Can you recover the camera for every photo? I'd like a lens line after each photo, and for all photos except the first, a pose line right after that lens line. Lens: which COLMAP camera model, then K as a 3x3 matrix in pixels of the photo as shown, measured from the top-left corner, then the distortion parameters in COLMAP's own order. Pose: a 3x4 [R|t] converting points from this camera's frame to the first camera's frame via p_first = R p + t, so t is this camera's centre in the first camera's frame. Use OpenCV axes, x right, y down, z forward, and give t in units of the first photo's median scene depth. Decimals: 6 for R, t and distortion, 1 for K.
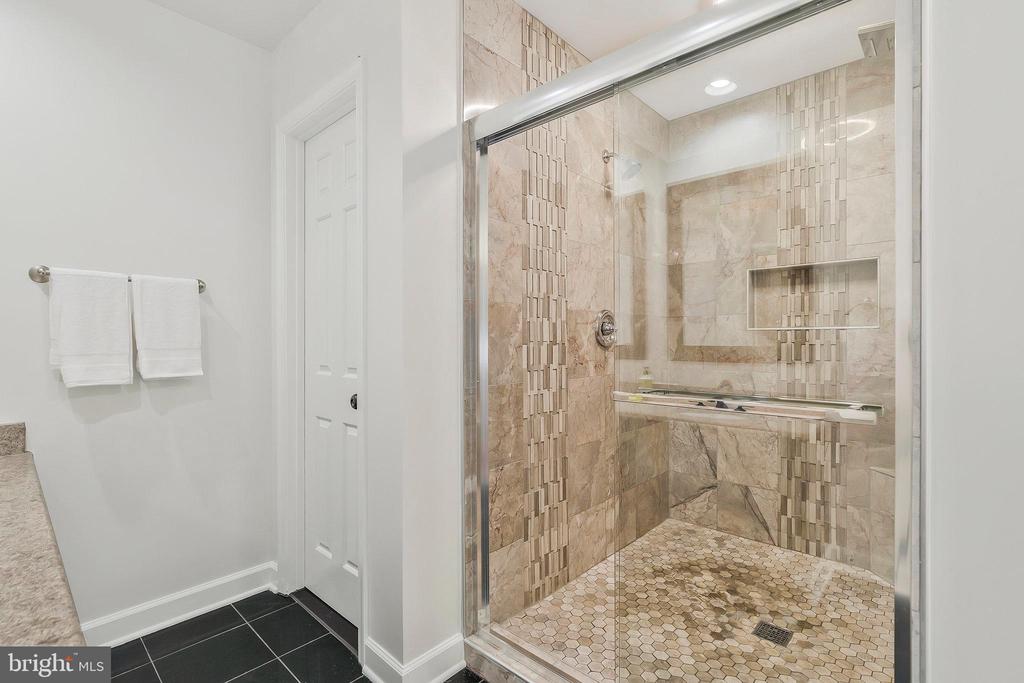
lens RADIAL K [[470.0, 0, 512.0], [0, 470.0, 341.5], [0, 0, 1]] dist [-0.001323, -0.000132]
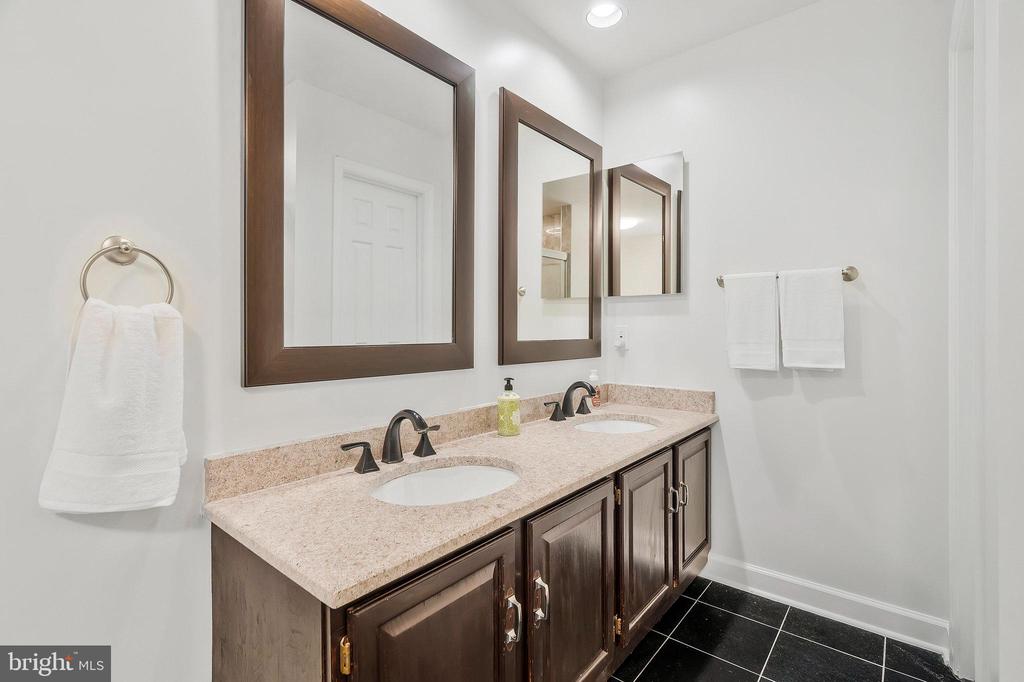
lens RADIAL K [[480.8, 0, 520.9], [0, 480.8, 334.9], [0, 0, 1]] dist [-0.003893, -0.000133]
pose [[0.060736, 0.004236, -0.998145, 0.262112], [0.002418, 0.999987, 0.004391, -0.000324], [0.998151, -0.002681, 0.060725, 0.319112]]
